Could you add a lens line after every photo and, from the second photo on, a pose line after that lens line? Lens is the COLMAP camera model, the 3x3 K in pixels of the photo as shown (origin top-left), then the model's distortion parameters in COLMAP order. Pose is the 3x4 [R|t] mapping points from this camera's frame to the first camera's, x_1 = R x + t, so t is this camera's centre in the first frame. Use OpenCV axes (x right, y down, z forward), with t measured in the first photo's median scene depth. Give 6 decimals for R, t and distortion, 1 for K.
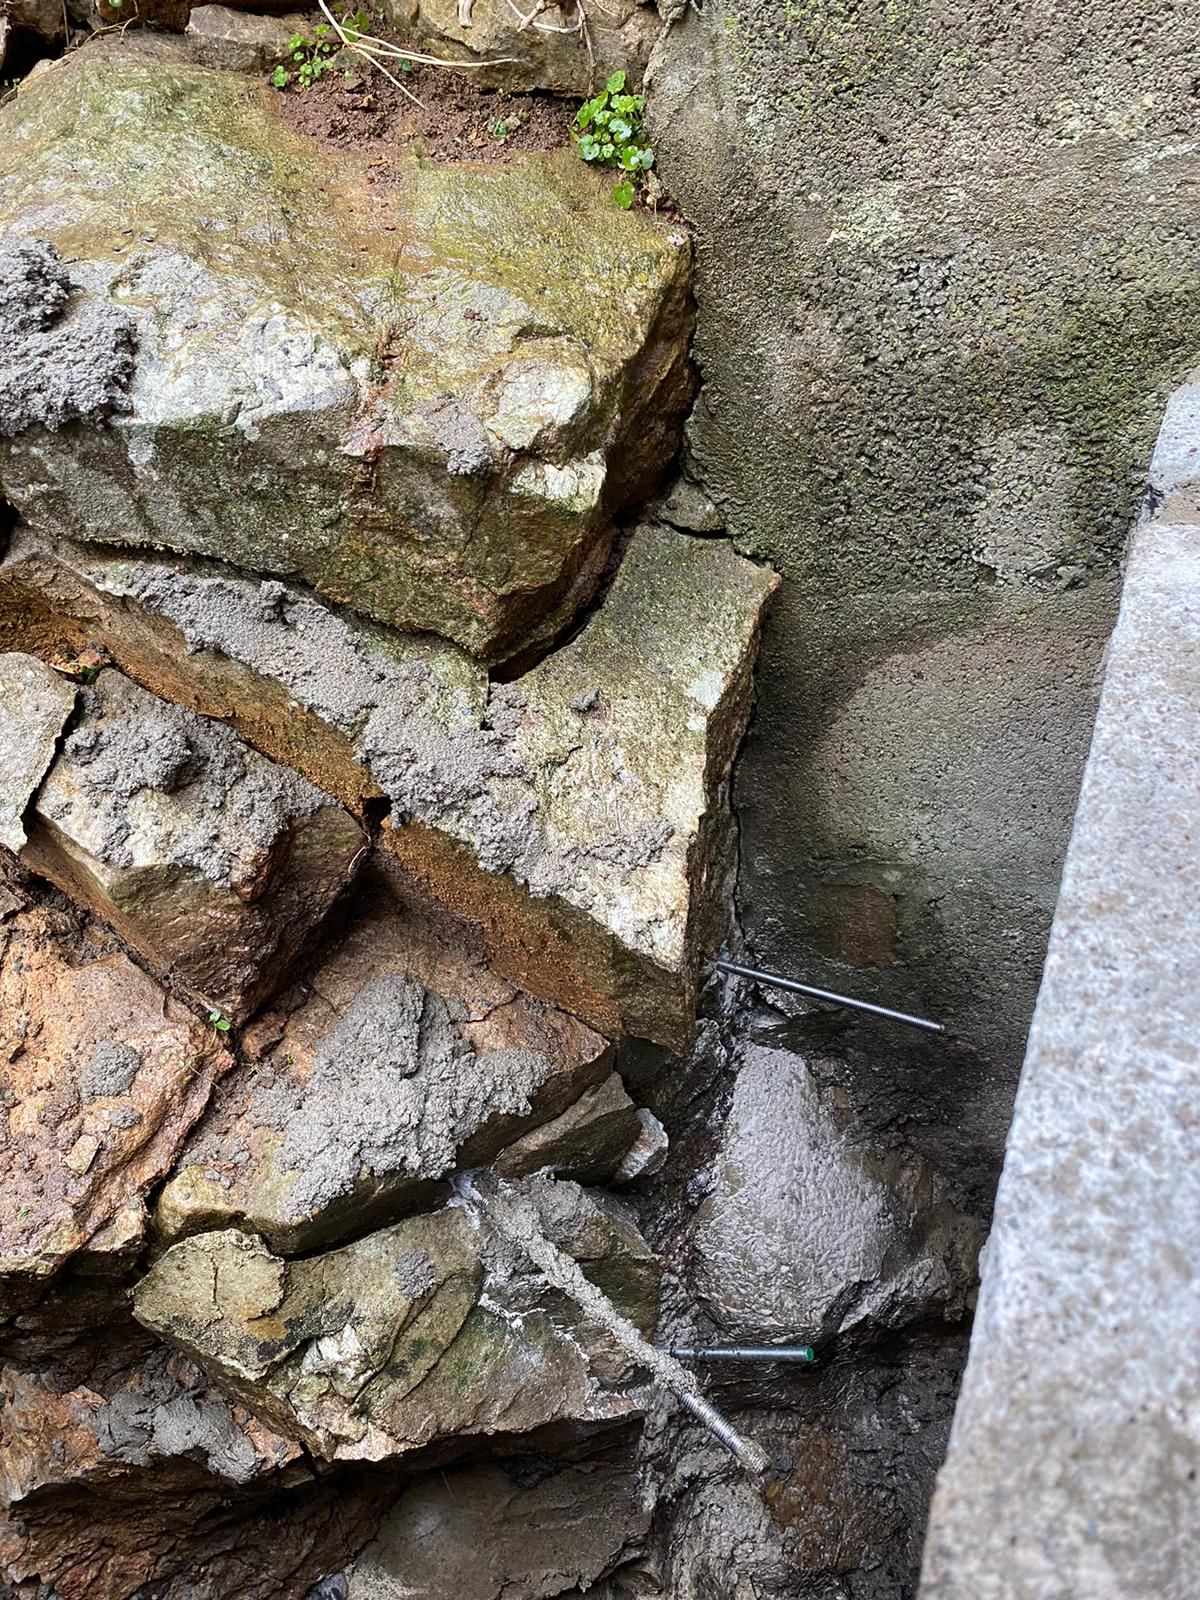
lens RADIAL K [[1262.4, 0, 600.0], [0, 1262.4, 800.0], [0, 0, 1]] dist [0.025358, 0.002257]
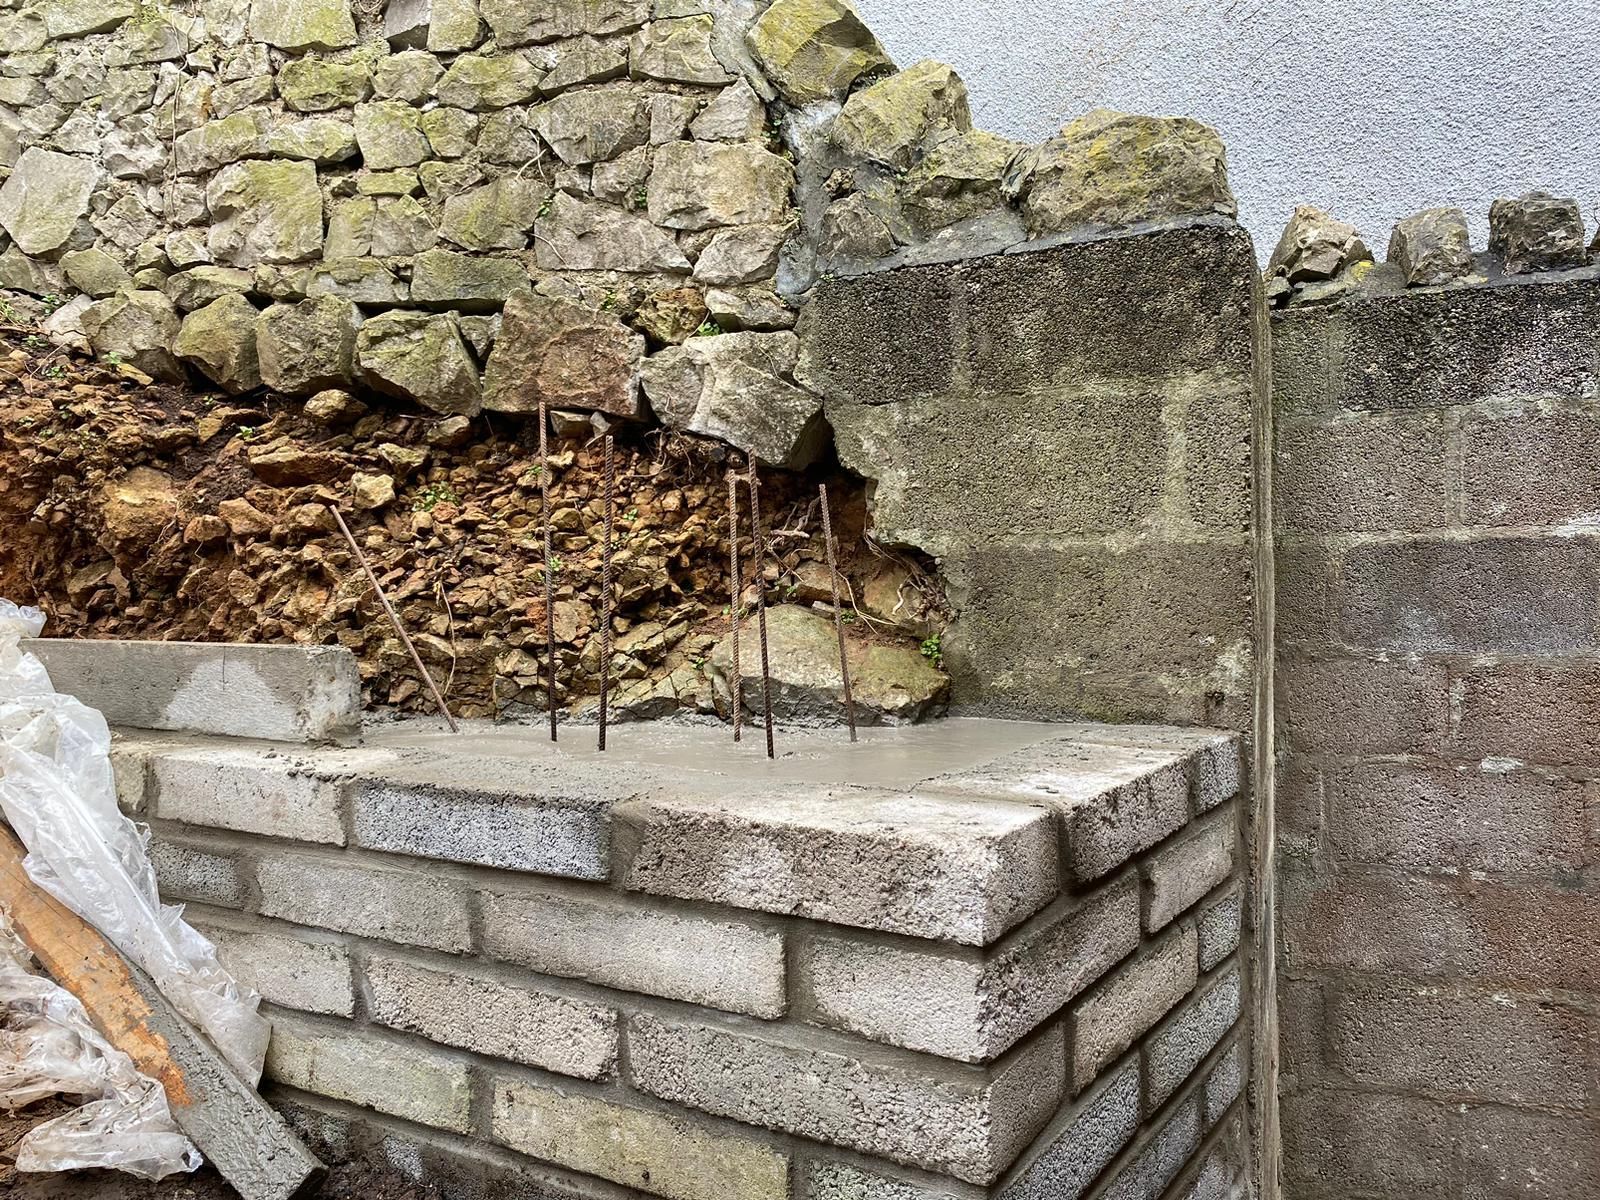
lens RADIAL K [[1137.9, 0, 800.0], [0, 1137.9, 600.0], [0, 0, 1]] dist [0.083262, -0.140042]
pose [[0.971347, 0.151231, -0.183339, 0.208569], [-0.230408, 0.788379, -0.570413, 1.189394], [0.058276, 0.596312, 0.800635, -1.527981]]
